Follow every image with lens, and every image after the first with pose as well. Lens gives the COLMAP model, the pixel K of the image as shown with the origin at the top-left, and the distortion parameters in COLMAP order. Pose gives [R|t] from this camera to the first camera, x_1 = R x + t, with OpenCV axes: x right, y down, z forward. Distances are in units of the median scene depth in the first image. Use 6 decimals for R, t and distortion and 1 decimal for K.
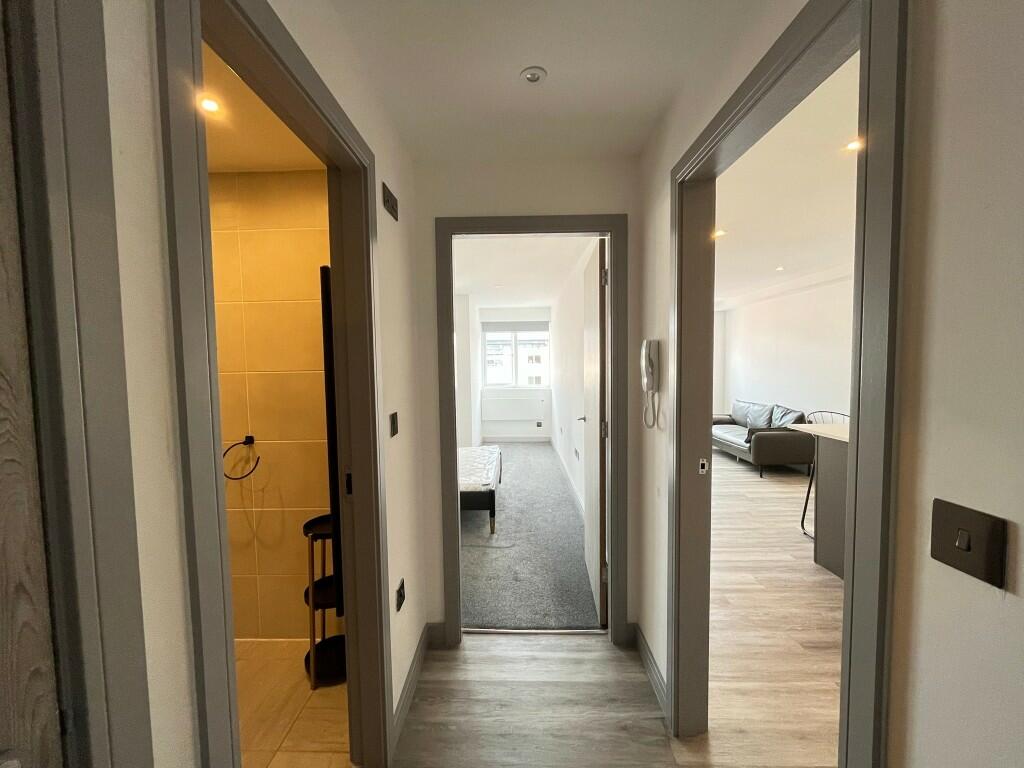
lens RADIAL K [[410.8, 0, 512.0], [0, 410.8, 384.0], [0, 0, 1]] dist [0.000604, 0.000058]
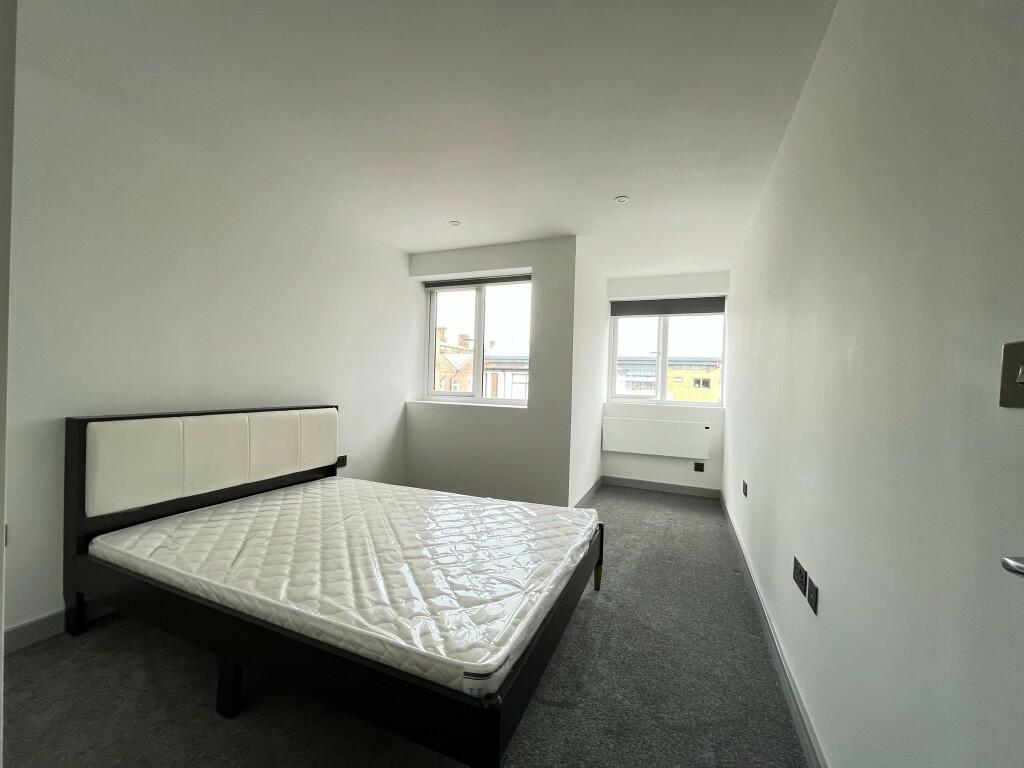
lens RADIAL K [[410.8, 0, 512.0], [0, 410.8, 384.0], [0, 0, 1]] dist [0.000604, 0.000058]
pose [[0.927546, 0.044925, -0.370998, 0.029560], [-0.064955, 0.997018, -0.041664, 0.019928], [0.368020, 0.062743, 0.927699, 0.334265]]
